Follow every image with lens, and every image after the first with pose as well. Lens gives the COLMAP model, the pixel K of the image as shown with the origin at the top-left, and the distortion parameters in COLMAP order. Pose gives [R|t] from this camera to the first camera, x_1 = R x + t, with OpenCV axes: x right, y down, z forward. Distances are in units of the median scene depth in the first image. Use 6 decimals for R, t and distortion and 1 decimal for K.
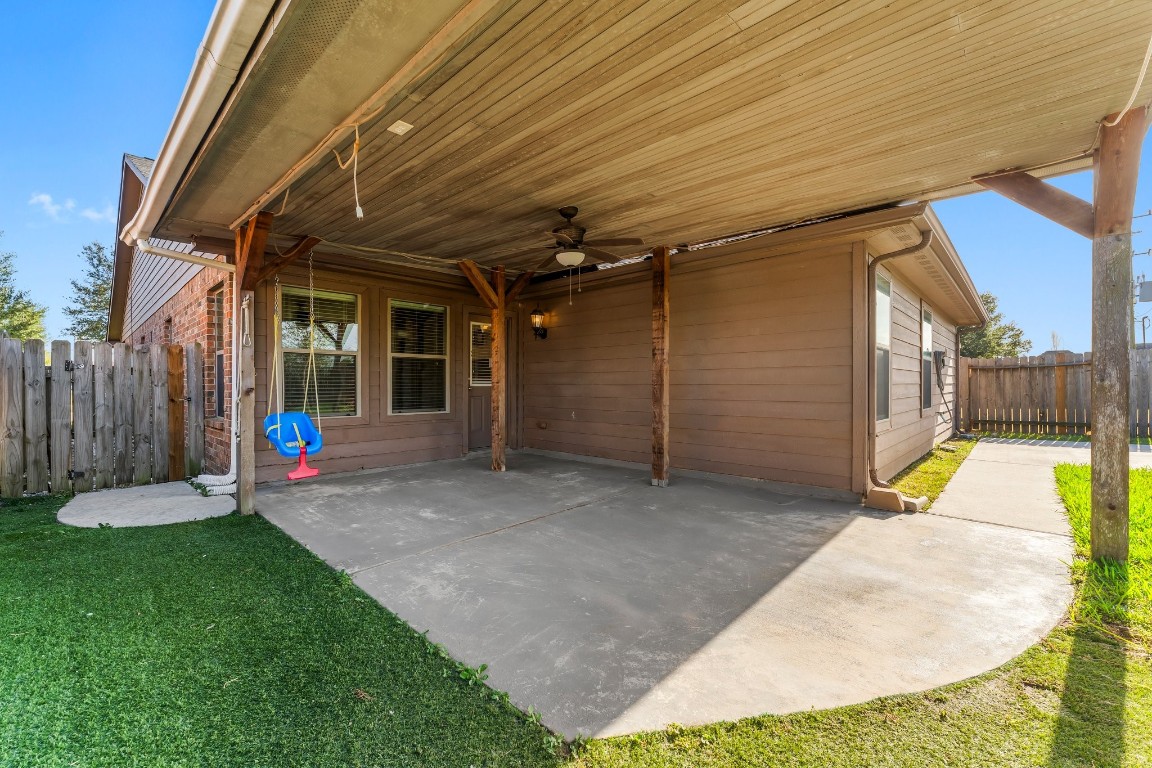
lens RADIAL K [[478.8, 0, 574.8], [0, 478.8, 386.0], [0, 0, 1]] dist [-0.000447, -0.000393]
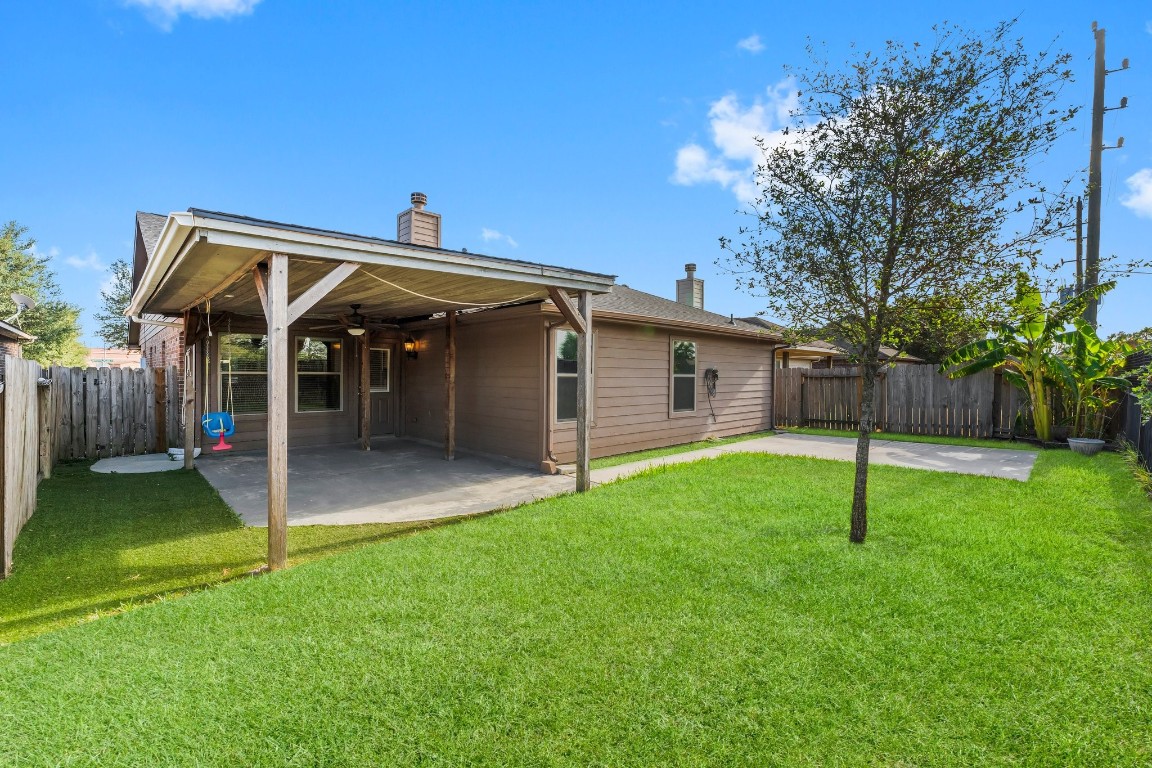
lens RADIAL K [[489.5, 0, 577.3], [0, 489.5, 379.7], [0, 0, 1]] dist [-0.008713, -0.001863]
pose [[0.999341, 0.009606, -0.034997, 0.636389], [-0.009333, 0.999925, 0.007959, -0.073885], [0.035071, -0.007627, 0.999356, -0.591404]]
